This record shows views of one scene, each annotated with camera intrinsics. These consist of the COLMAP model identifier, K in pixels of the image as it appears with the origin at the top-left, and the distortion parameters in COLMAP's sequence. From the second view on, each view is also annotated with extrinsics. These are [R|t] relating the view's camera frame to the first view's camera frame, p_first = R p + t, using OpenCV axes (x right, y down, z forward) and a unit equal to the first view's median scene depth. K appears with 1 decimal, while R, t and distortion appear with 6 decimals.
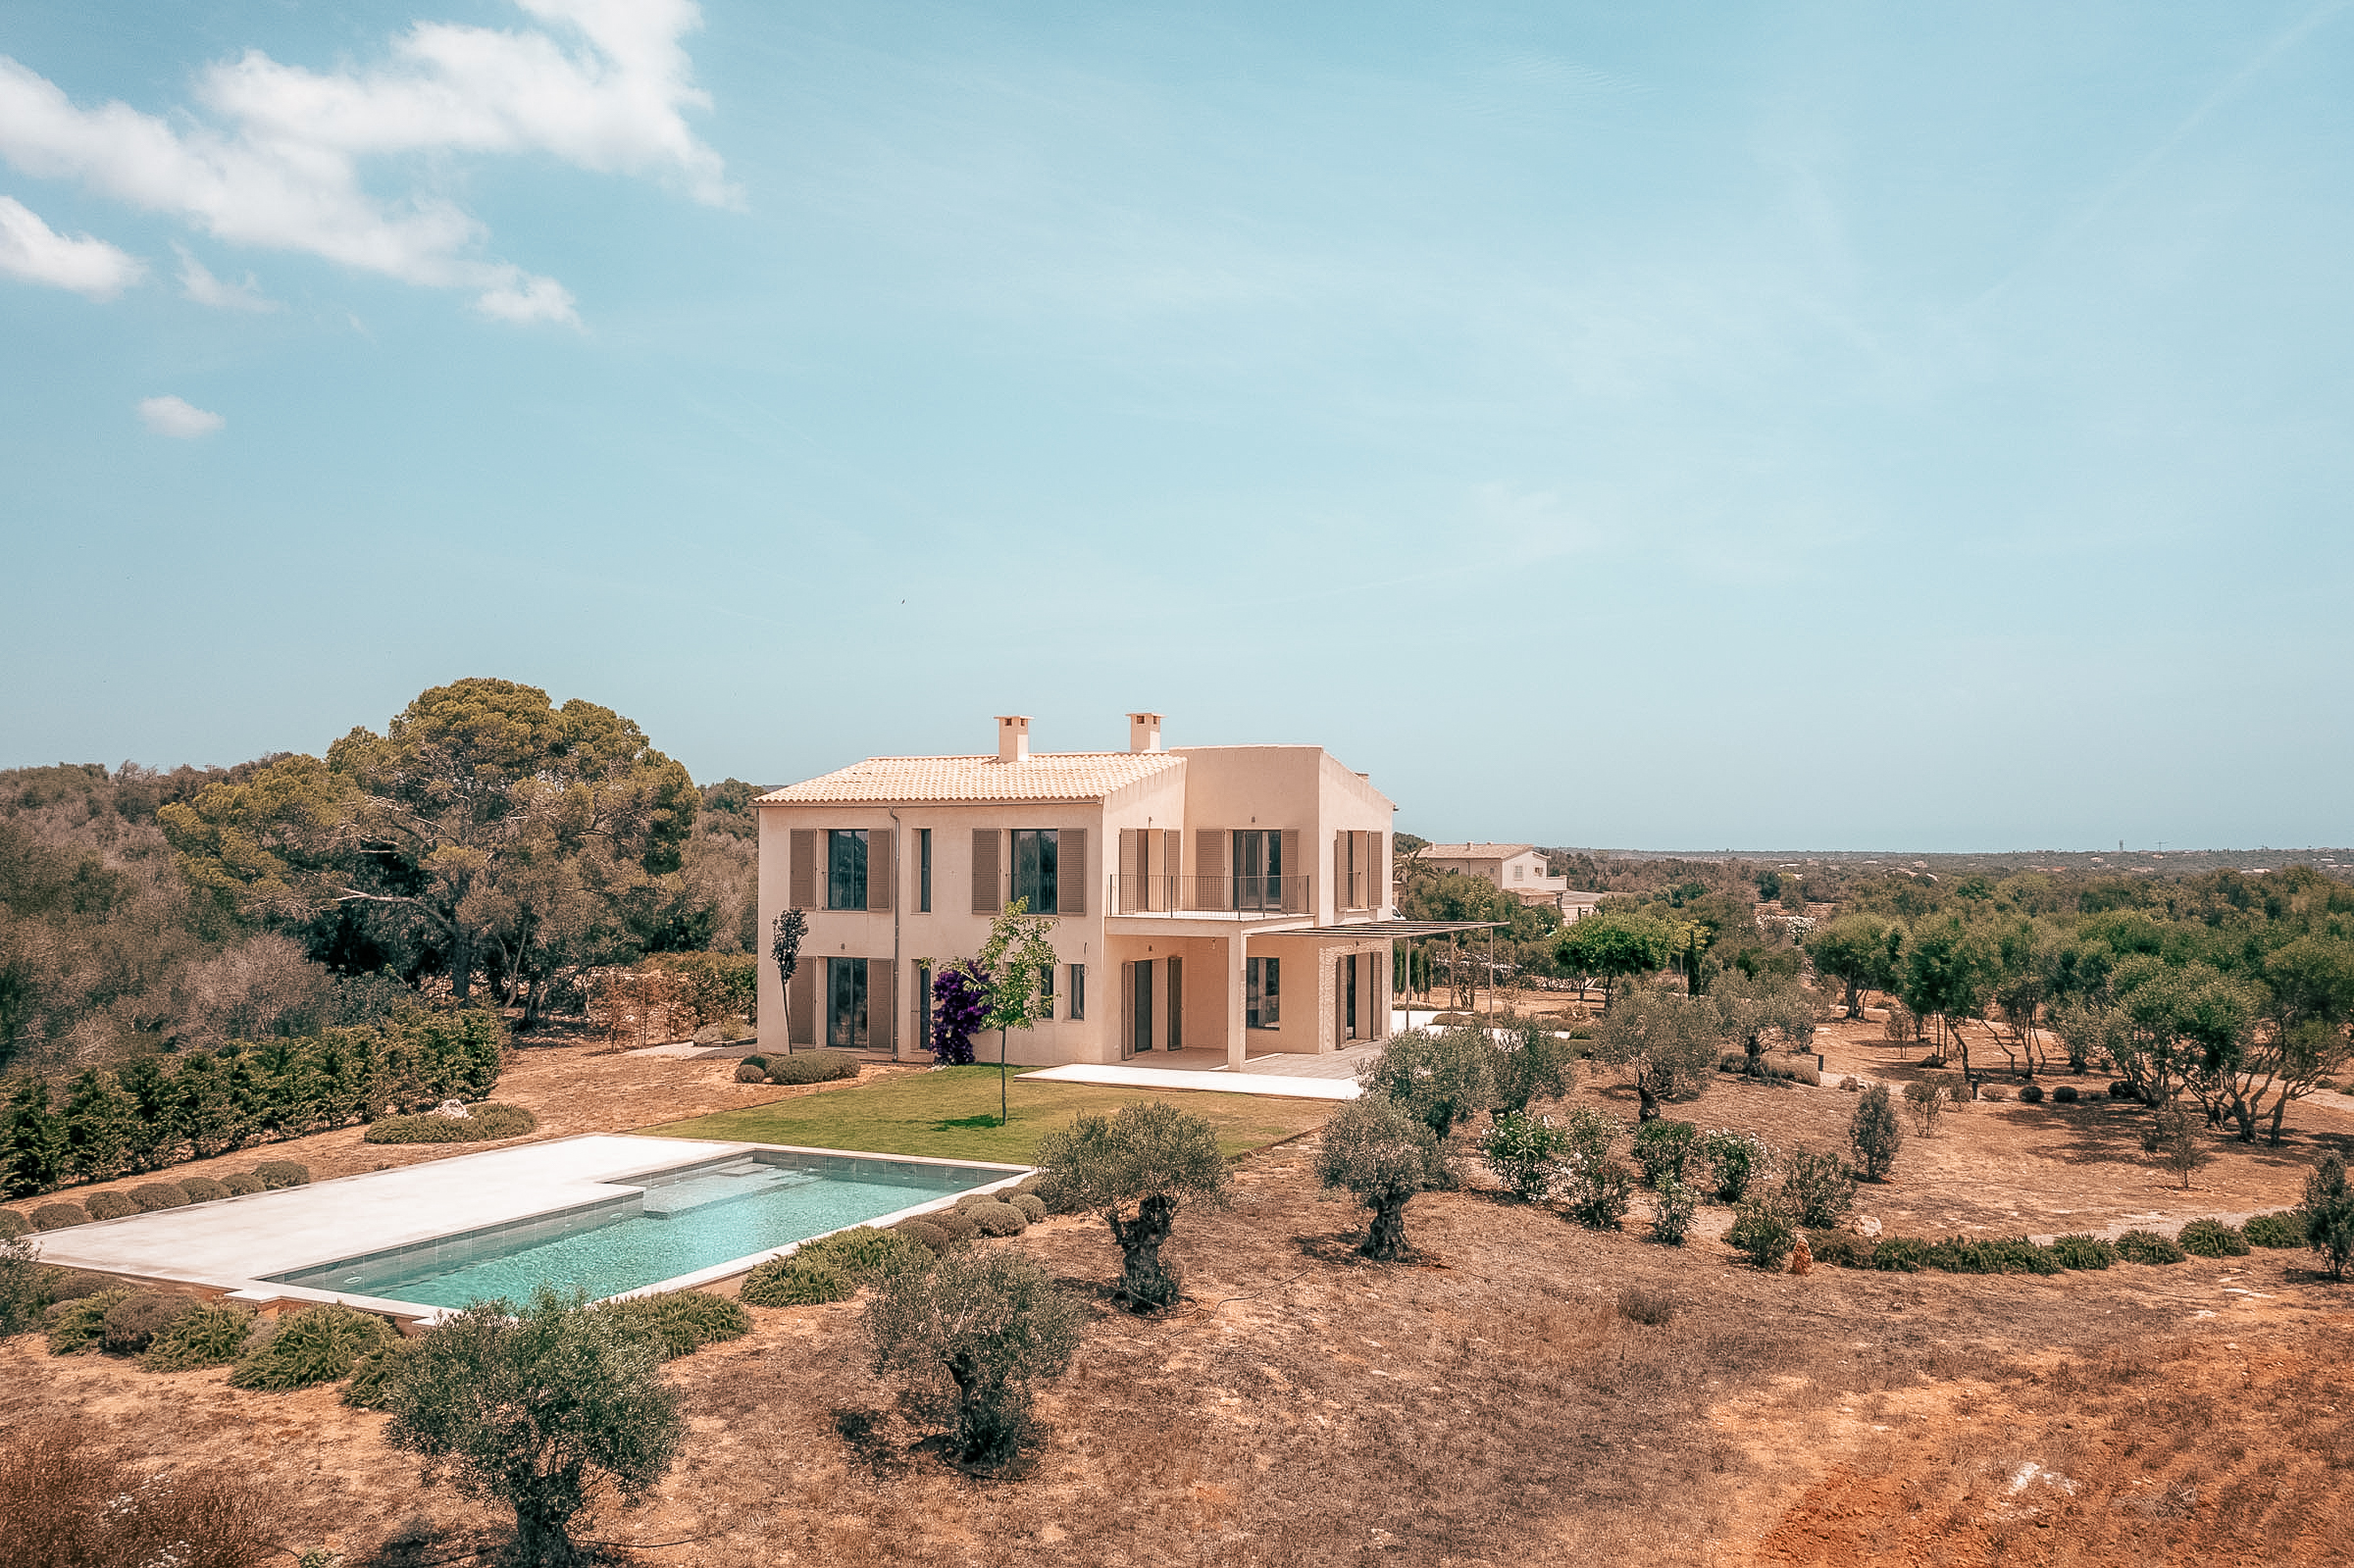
lens RADIAL K [[1942.5, 0, 1177.0], [0, 1942.5, 784.0], [0, 0, 1]] dist [-0.017754, -0.000538]
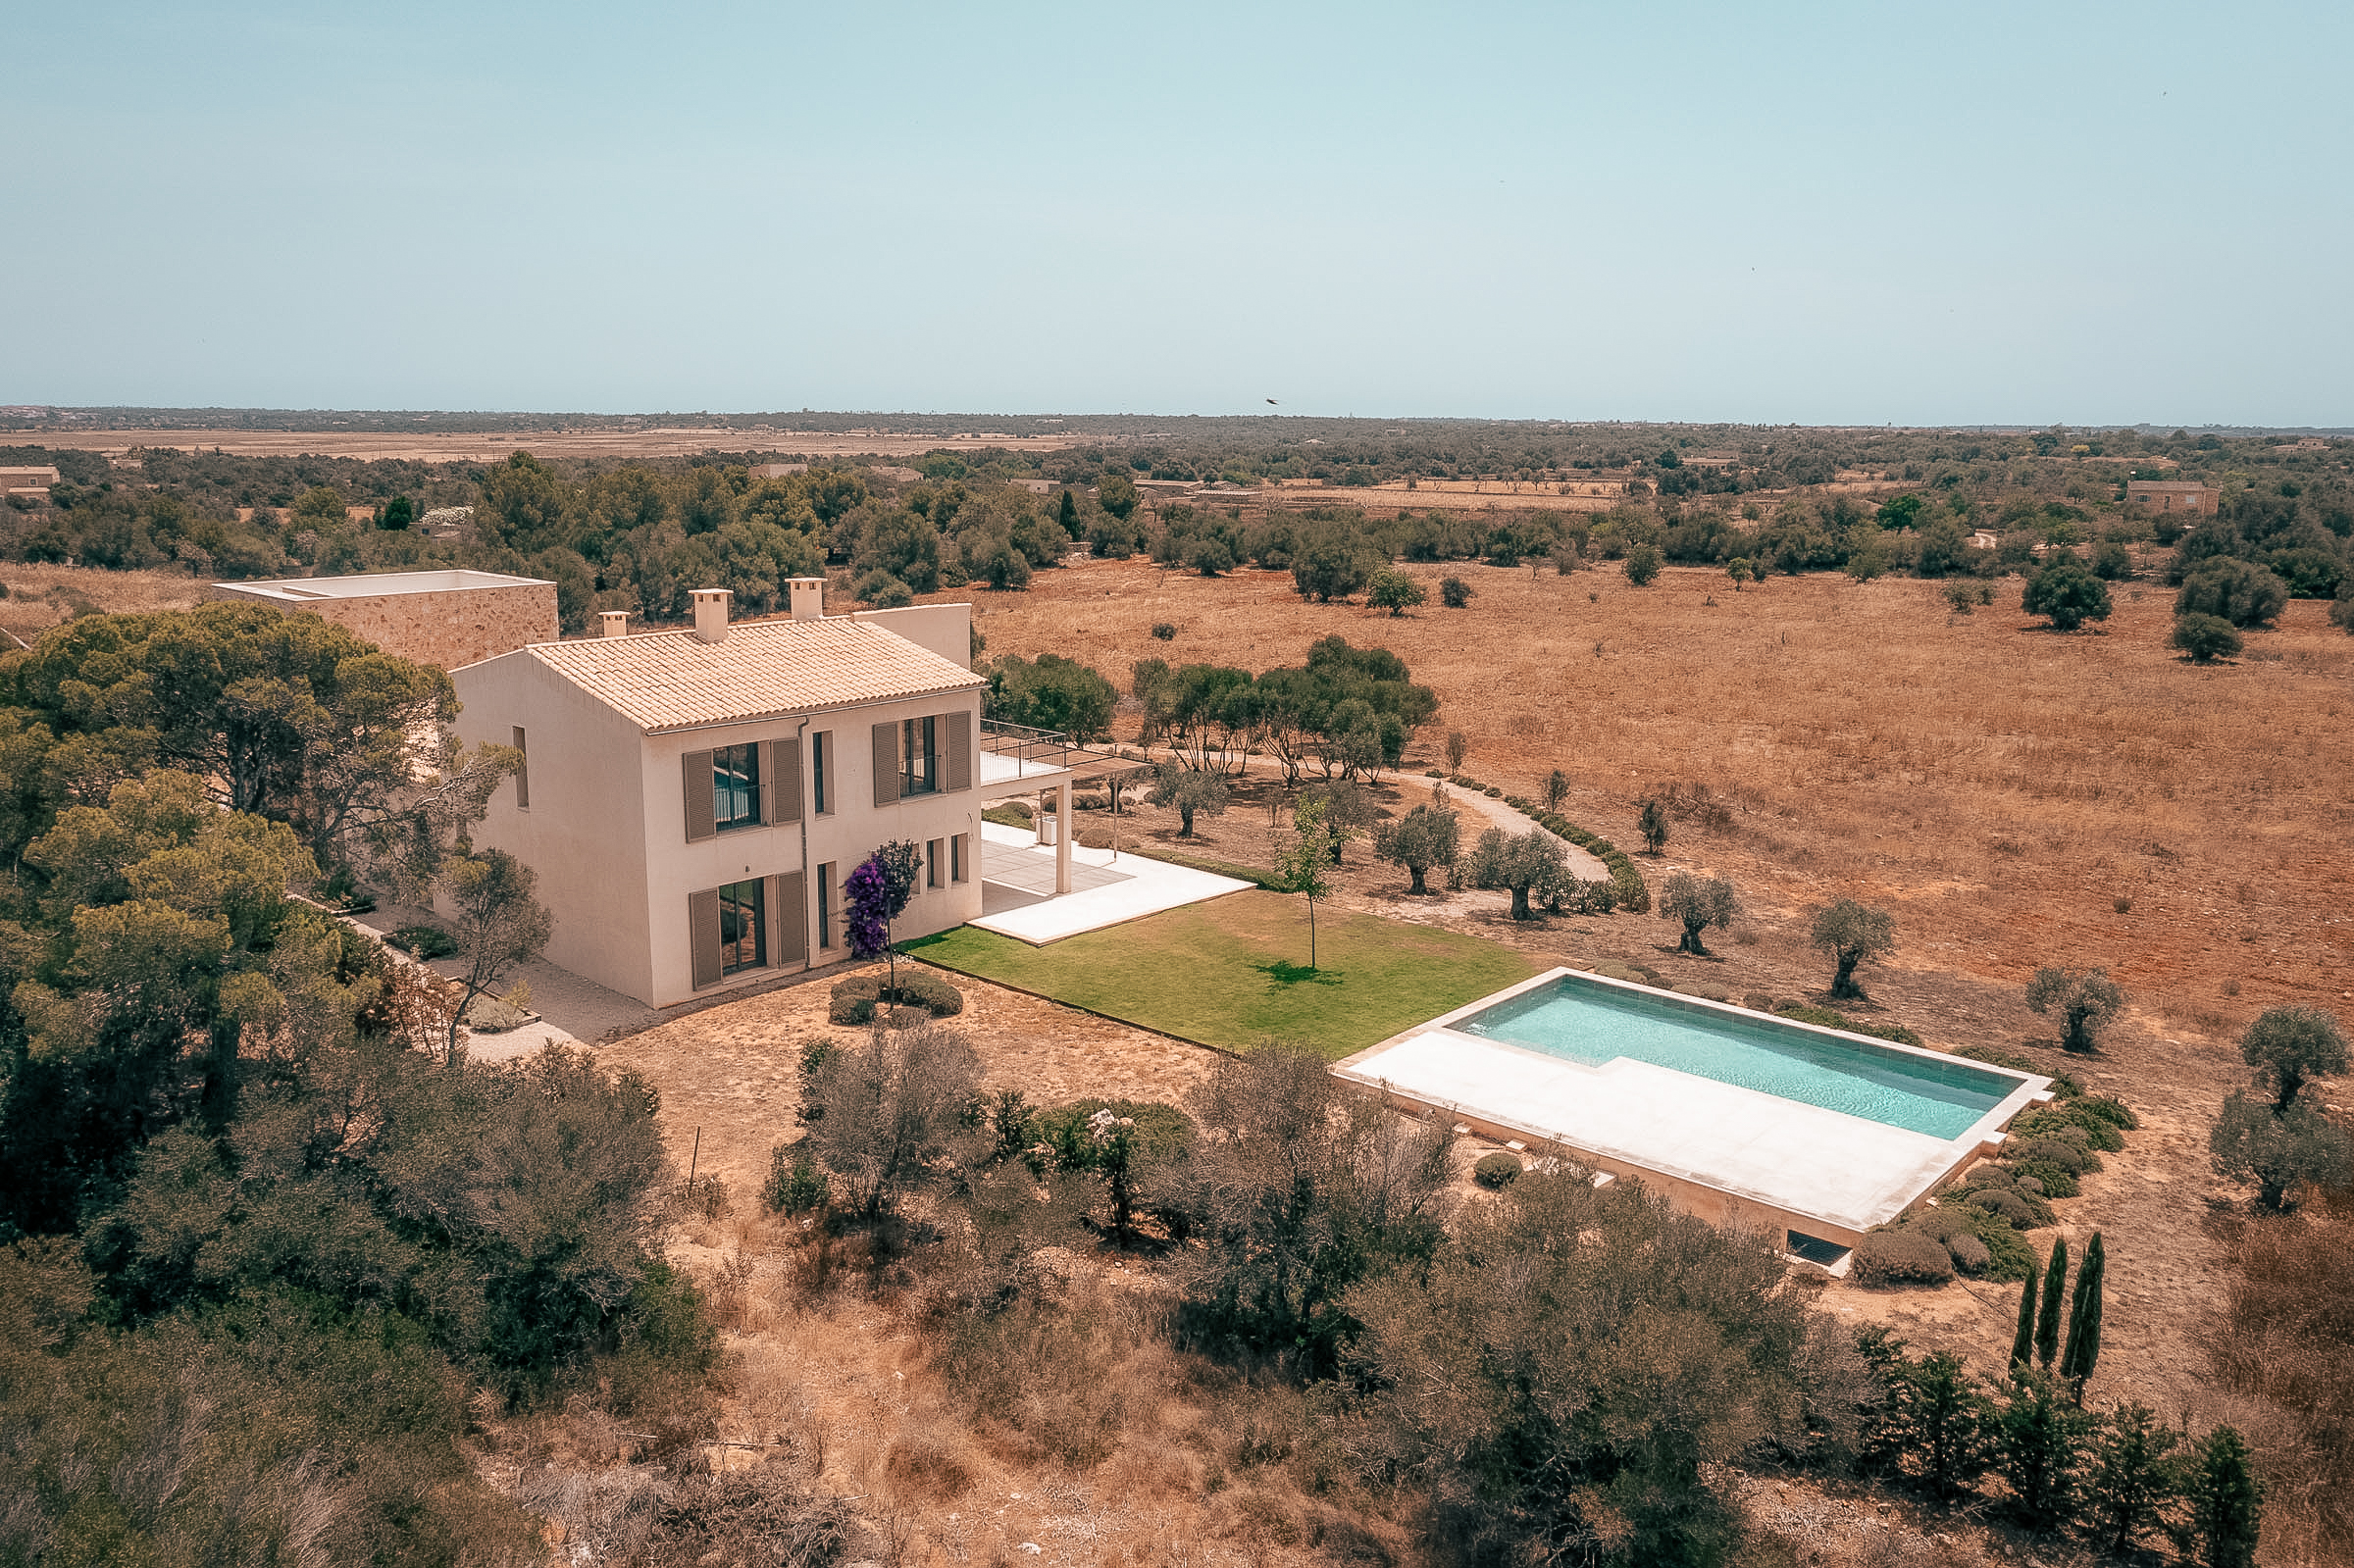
lens RADIAL K [[1853.7, 0, 1222.2], [0, 1853.7, 783.7], [0, 0, 1]] dist [-0.022265, 0.004257]
pose [[0.268537, -0.190008, 0.944344, -1.023037], [-0.043694, 0.976941, 0.208992, -0.164803], [-0.962278, -0.097385, 0.254042, 0.614170]]
